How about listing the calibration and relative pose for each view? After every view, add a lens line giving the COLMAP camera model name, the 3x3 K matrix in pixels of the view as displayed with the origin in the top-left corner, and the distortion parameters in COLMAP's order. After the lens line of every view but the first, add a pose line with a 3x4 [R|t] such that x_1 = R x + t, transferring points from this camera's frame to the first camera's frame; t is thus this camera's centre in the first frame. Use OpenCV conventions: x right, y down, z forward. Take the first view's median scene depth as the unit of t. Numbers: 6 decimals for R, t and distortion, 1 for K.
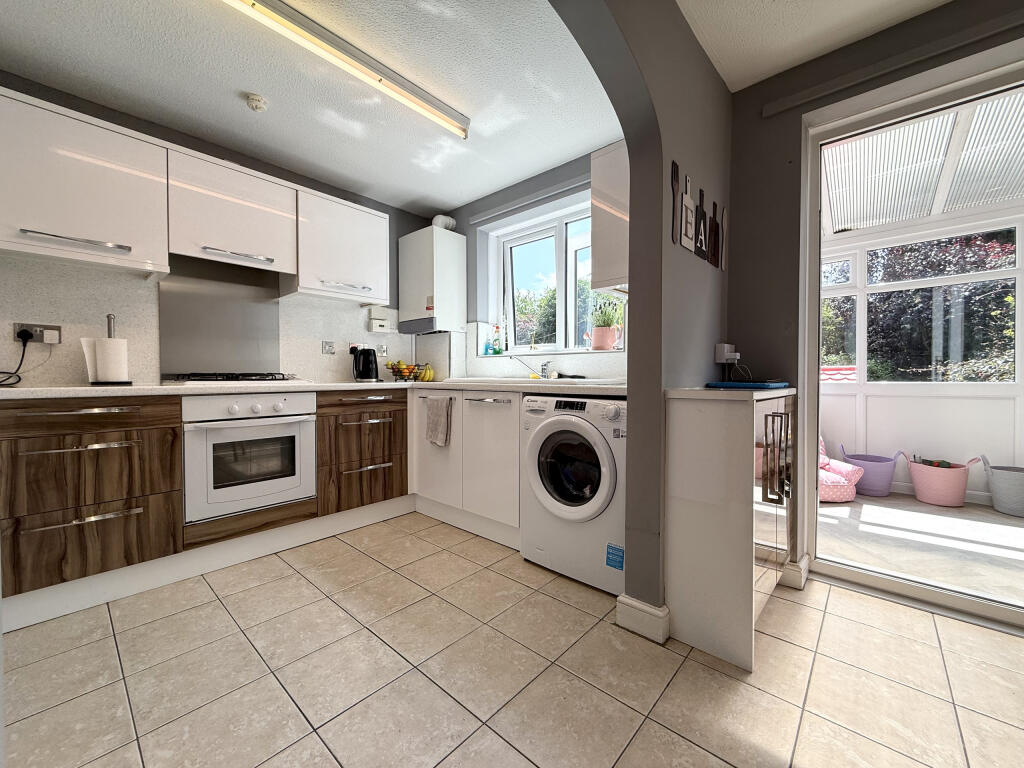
lens RADIAL K [[409.4, 0, 511.2], [0, 409.4, 383.0], [0, 0, 1]] dist [0.000163, 0.000997]
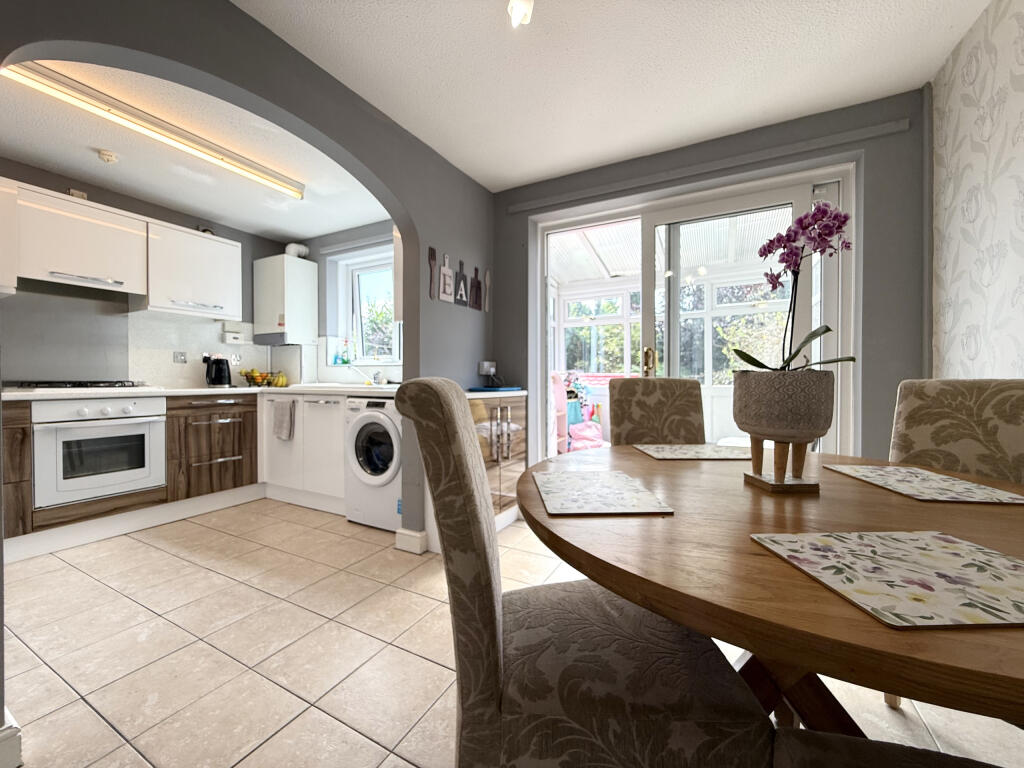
lens RADIAL K [[409.4, 0, 508.7], [0, 409.4, 383.3], [0, 0, 1]] dist [0.000163, 0.000997]
pose [[0.971482, -0.001476, 0.237109, 0.213992], [0.003117, 0.999974, -0.006546, -0.006269], [-0.237093, 0.007098, 0.971461, -0.402368]]
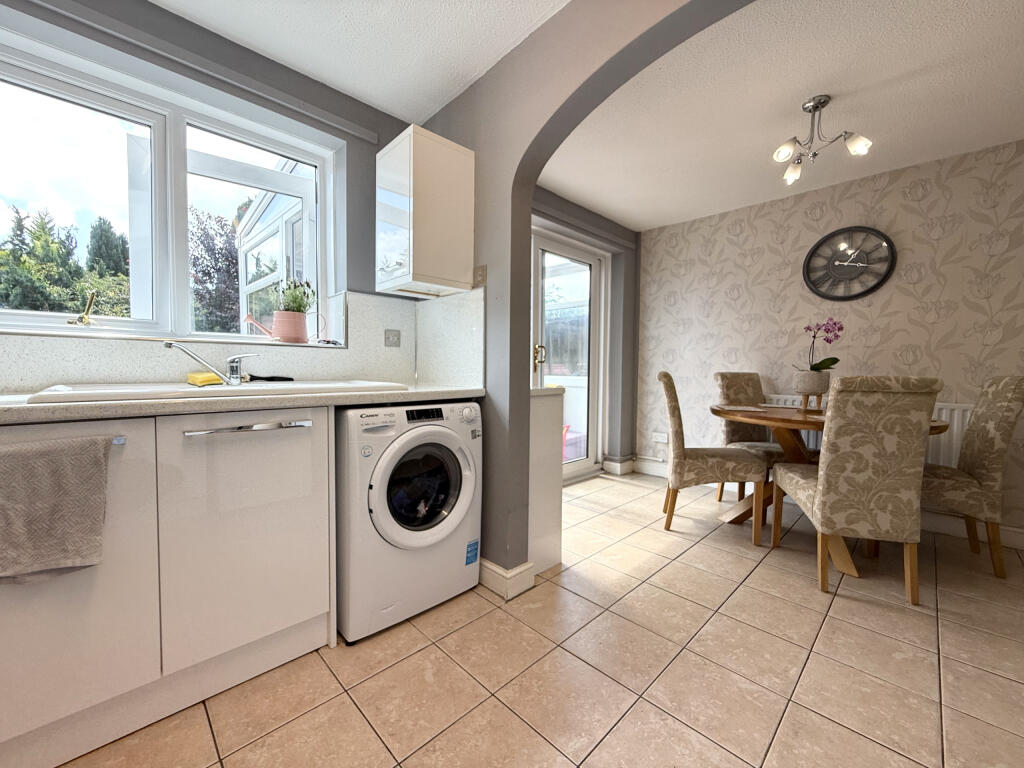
lens RADIAL K [[409.4, 0, 507.9], [0, 409.4, 381.9], [0, 0, 1]] dist [0.000163, 0.000997]
pose [[0.070282, -0.035893, 0.996881, -0.592656], [0.010206, 0.999326, 0.035261, -0.035807], [-0.997475, 0.007696, 0.070601, 0.643090]]
